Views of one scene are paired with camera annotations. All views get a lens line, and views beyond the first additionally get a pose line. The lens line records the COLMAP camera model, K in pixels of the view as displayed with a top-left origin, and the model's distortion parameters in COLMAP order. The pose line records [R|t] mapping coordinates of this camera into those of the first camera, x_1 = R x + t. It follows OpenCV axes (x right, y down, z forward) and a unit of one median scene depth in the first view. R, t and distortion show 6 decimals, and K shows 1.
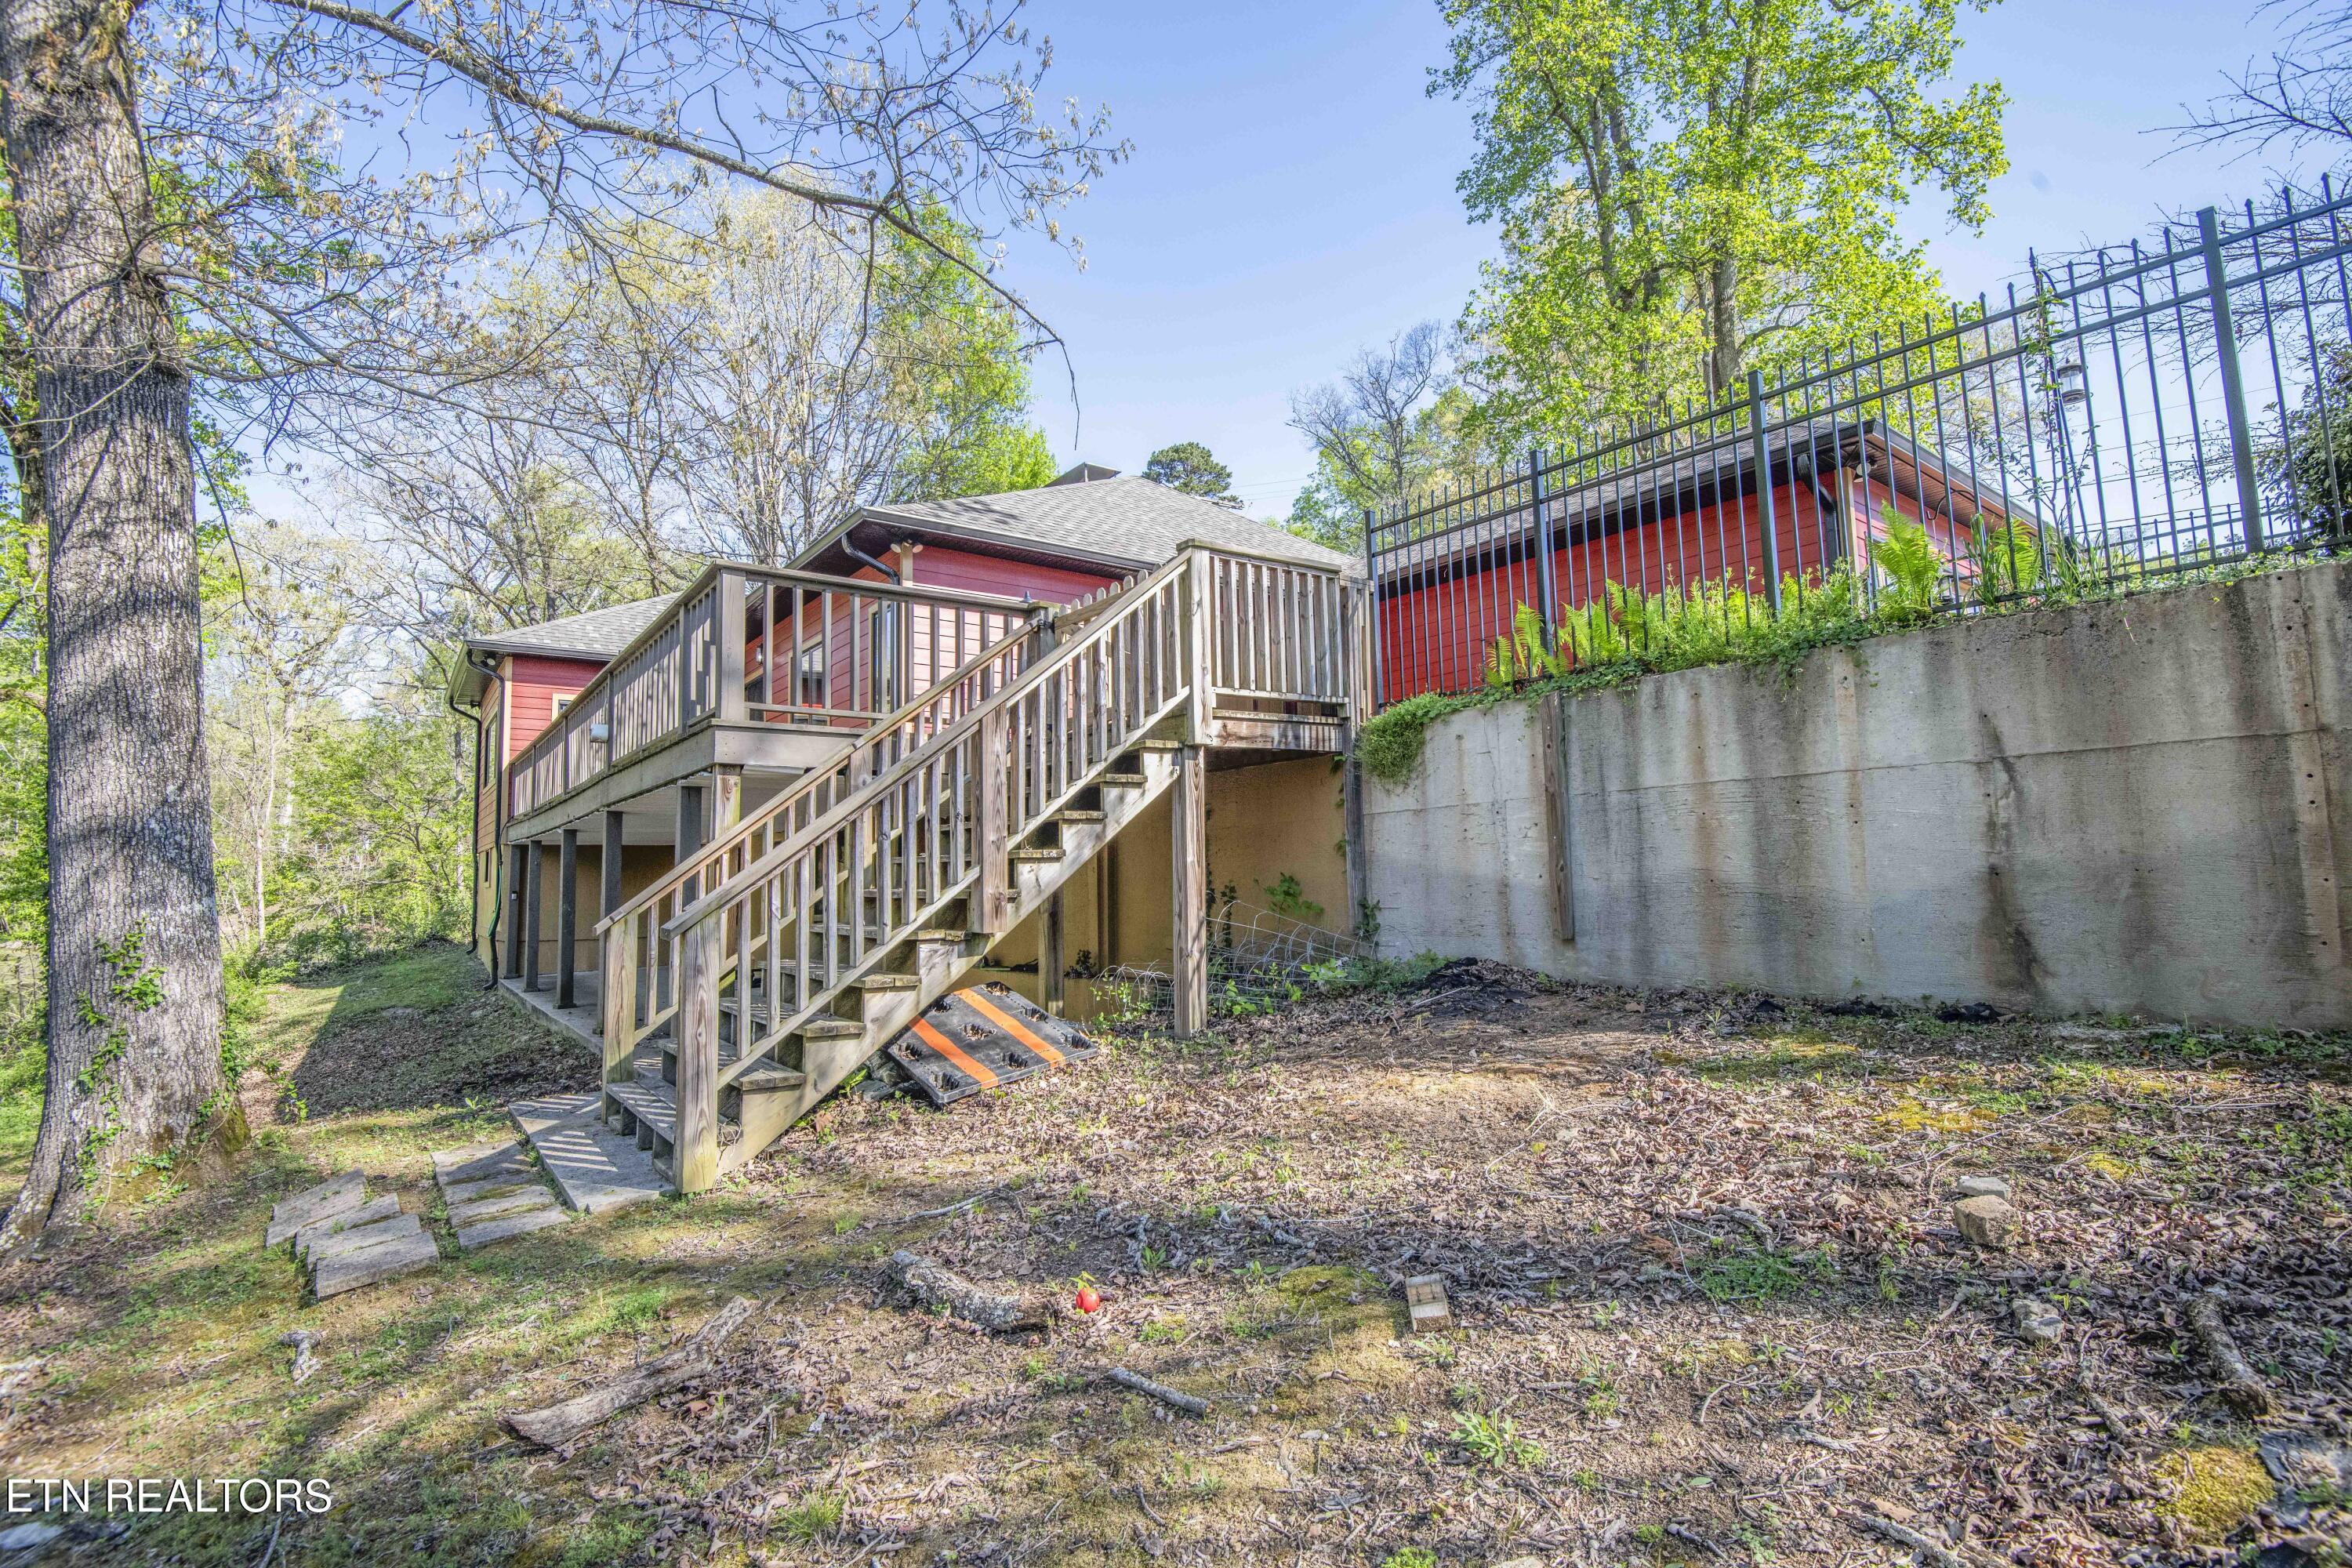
lens RADIAL K [[1091.4, 0, 1194.7], [0, 1091.4, 778.6], [0, 0, 1]] dist [-0.033382, -0.007367]
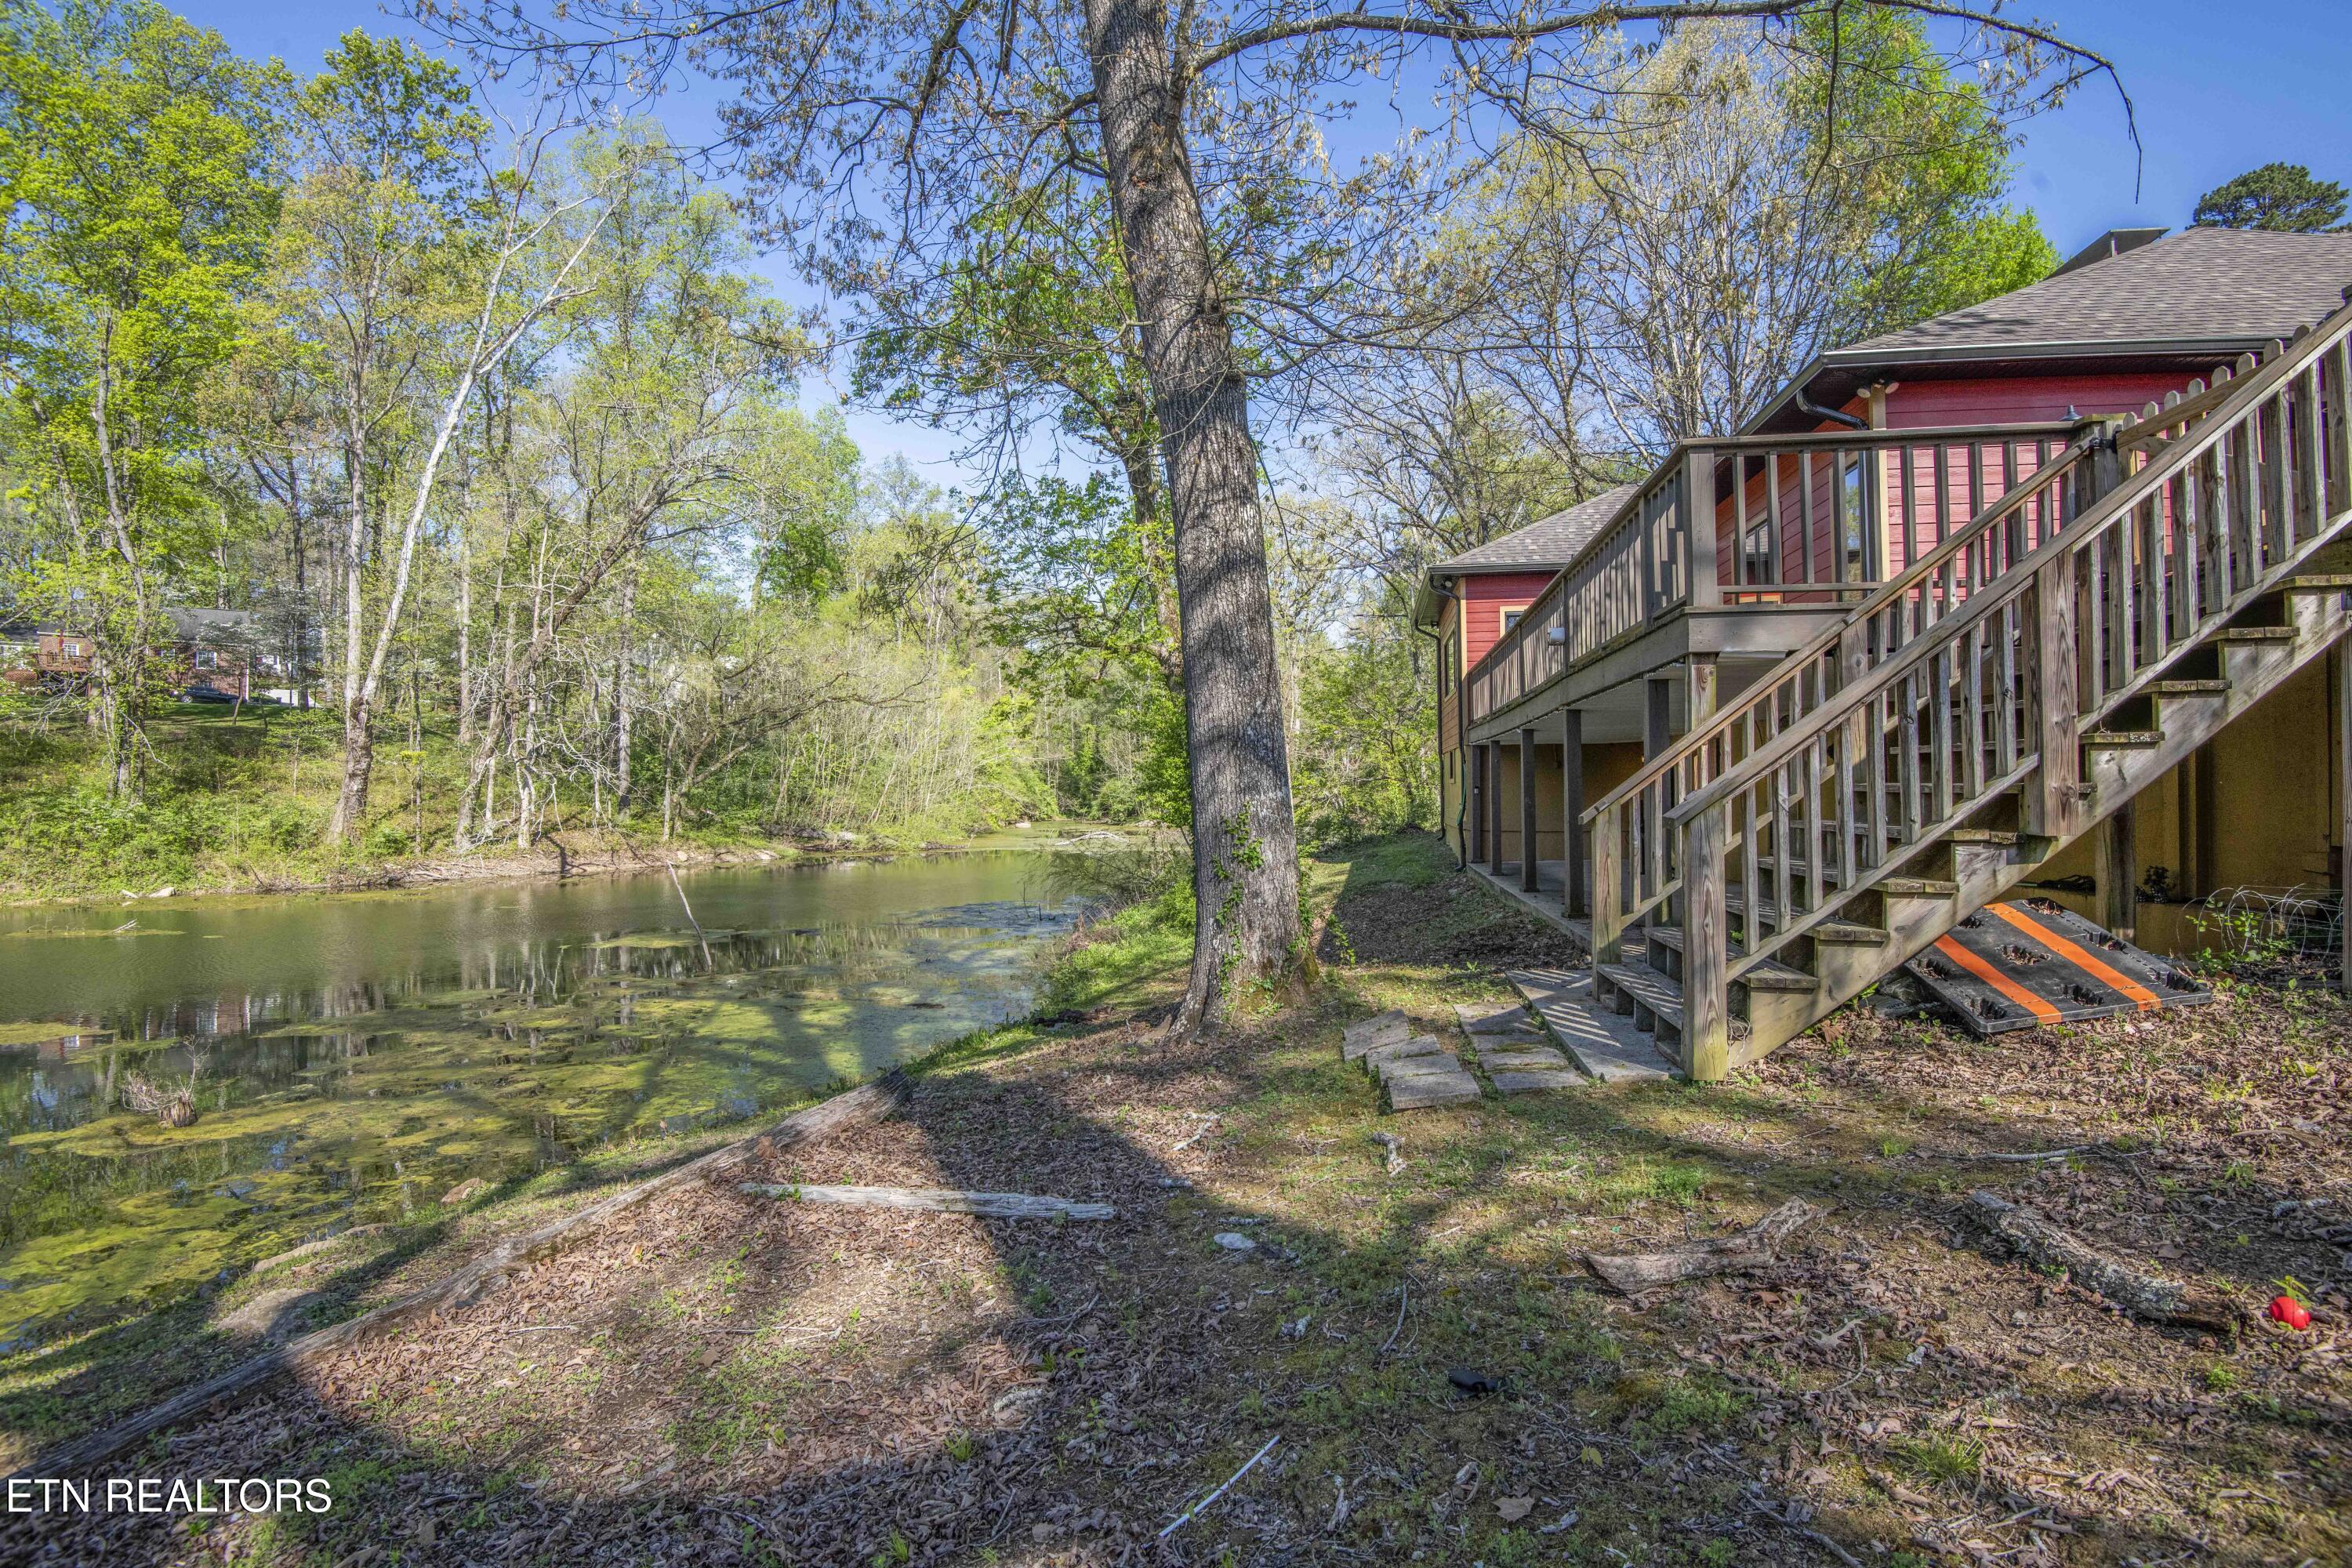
lens RADIAL K [[1091.4, 0, 1175.5], [0, 1091.4, 783.4], [0, 0, 1]] dist [-0.033382, -0.007367]
pose [[0.684726, 0.008748, -0.728748, -0.055031], [0.061637, 0.995650, 0.069865, 0.006957], [0.726189, -0.092756, 0.681209, -0.008836]]
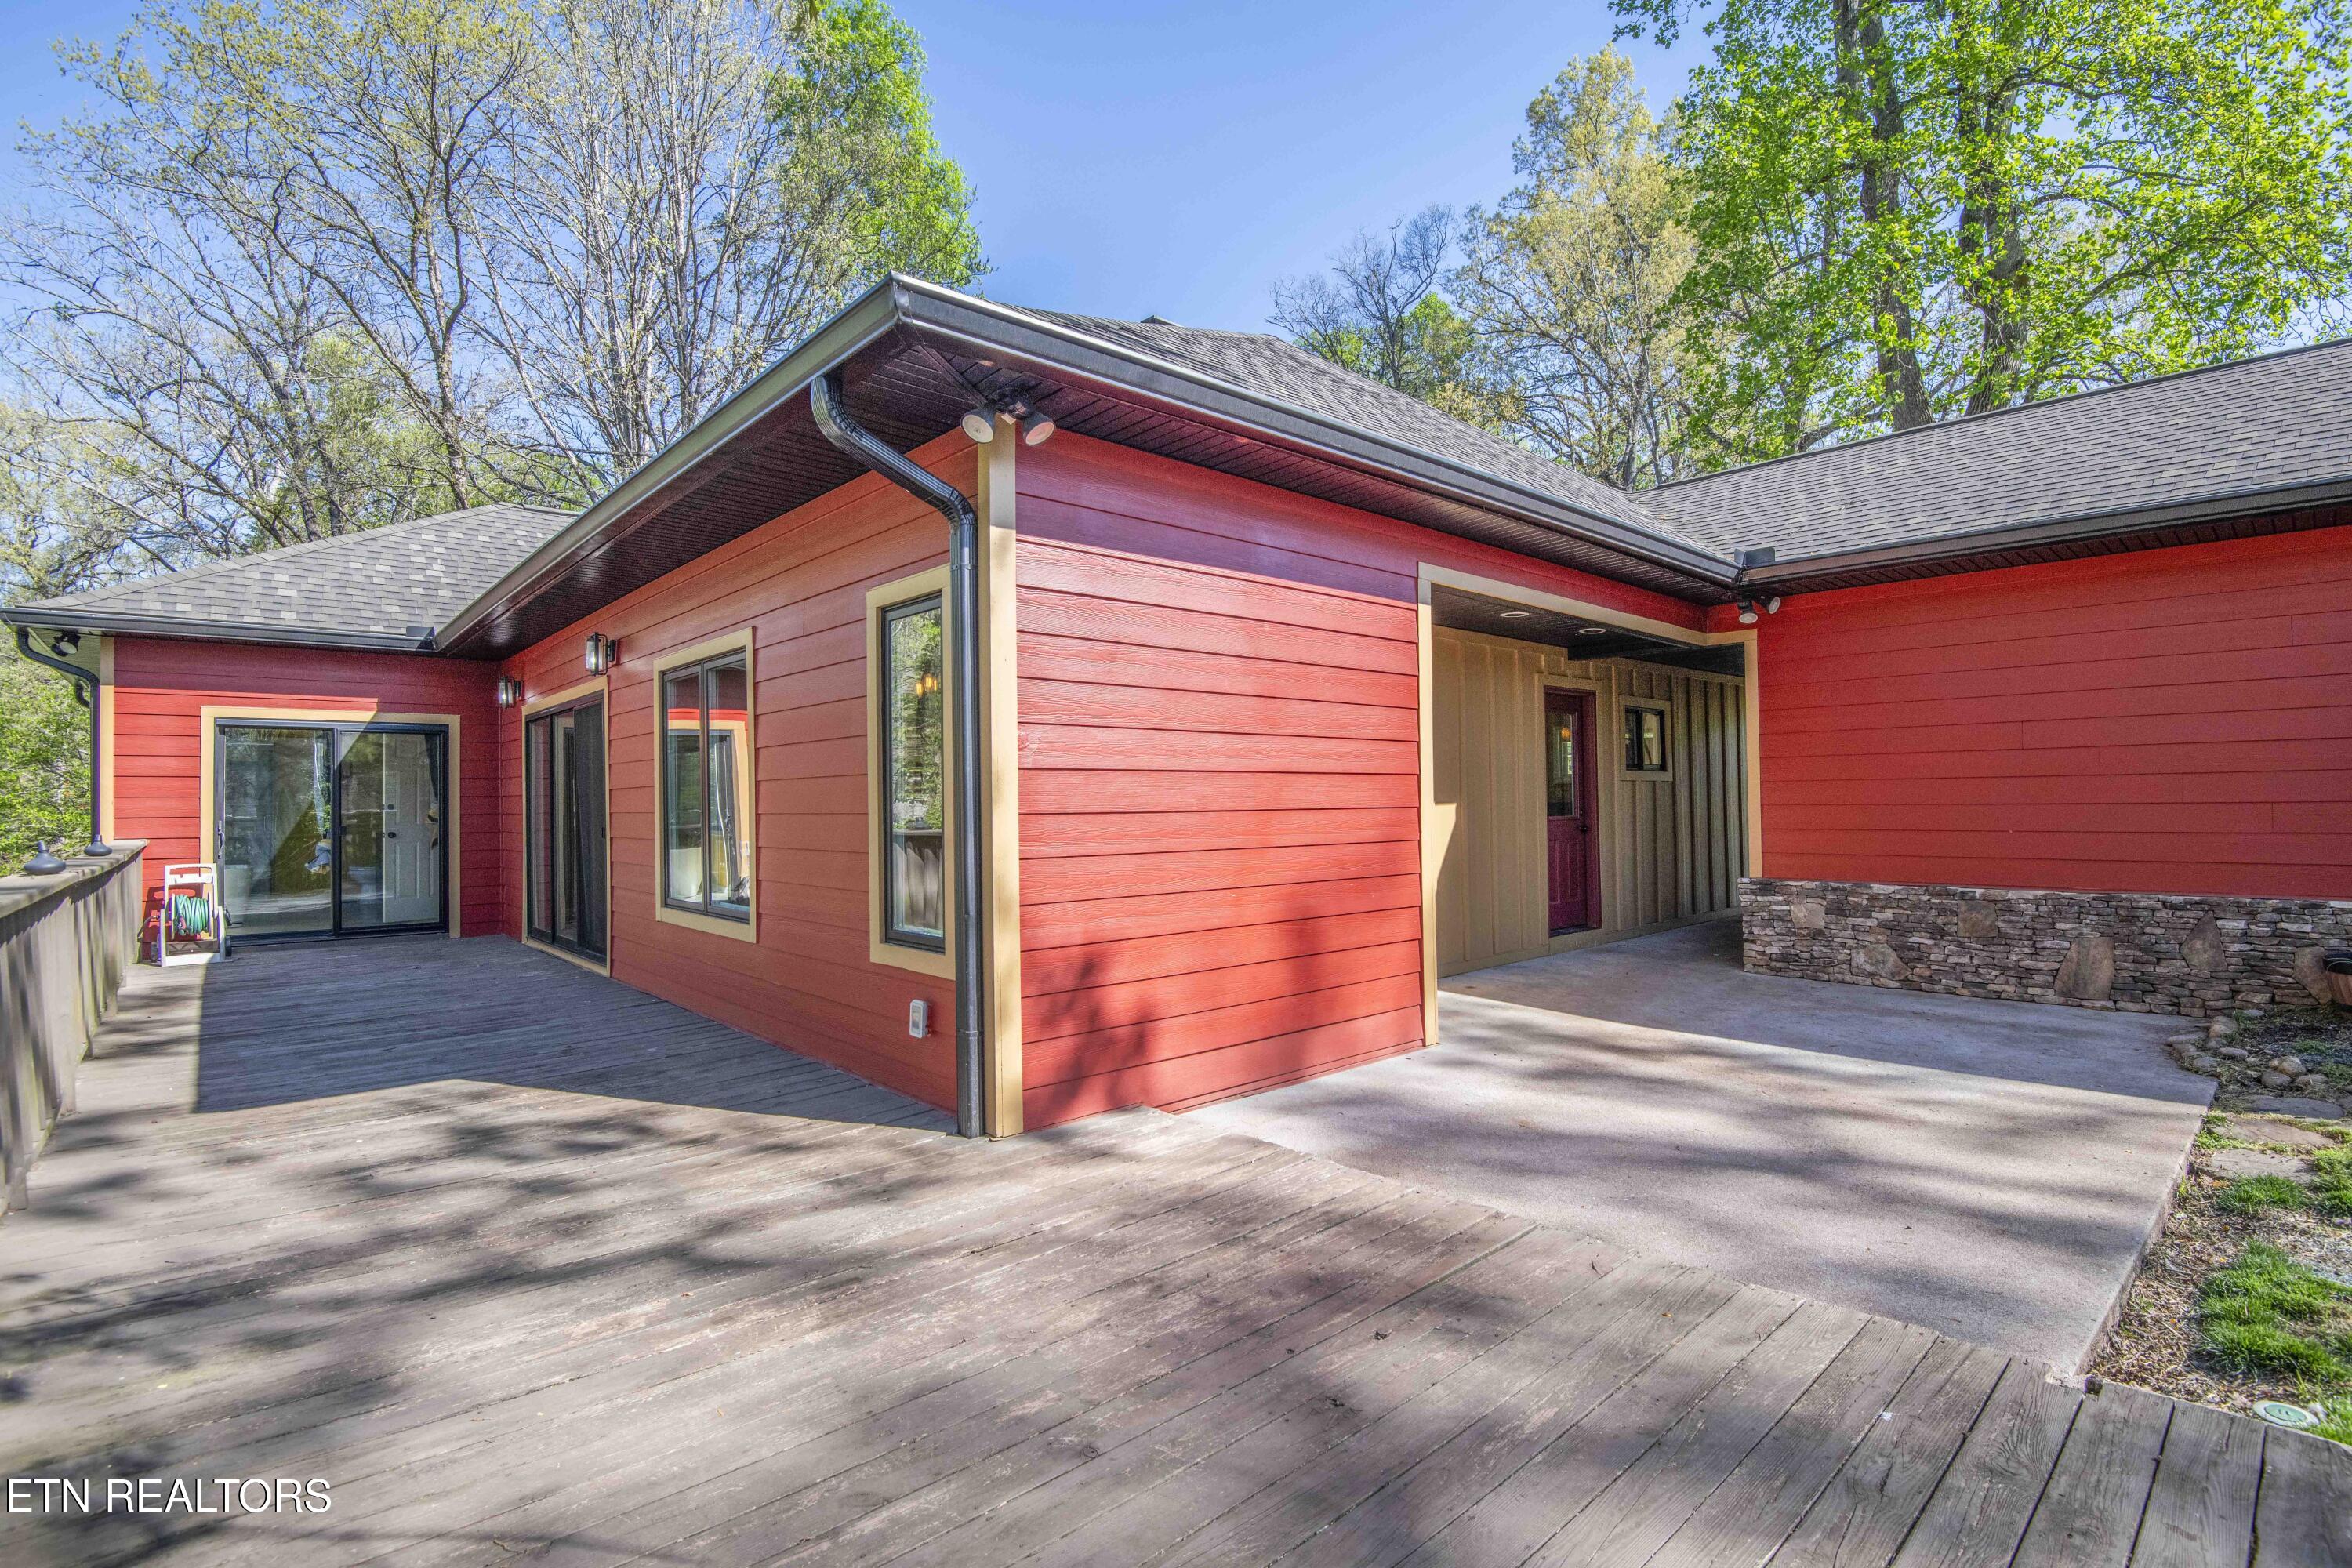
lens RADIAL K [[1091.4, 0, 1191.6], [0, 1091.4, 779.2], [0, 0, 1]] dist [-0.033382, -0.007367]
pose [[0.995530, 0.010265, 0.093881, -0.476889], [-0.016874, 0.997412, 0.069883, -0.258234], [-0.092921, -0.071155, 0.993128, 1.310265]]
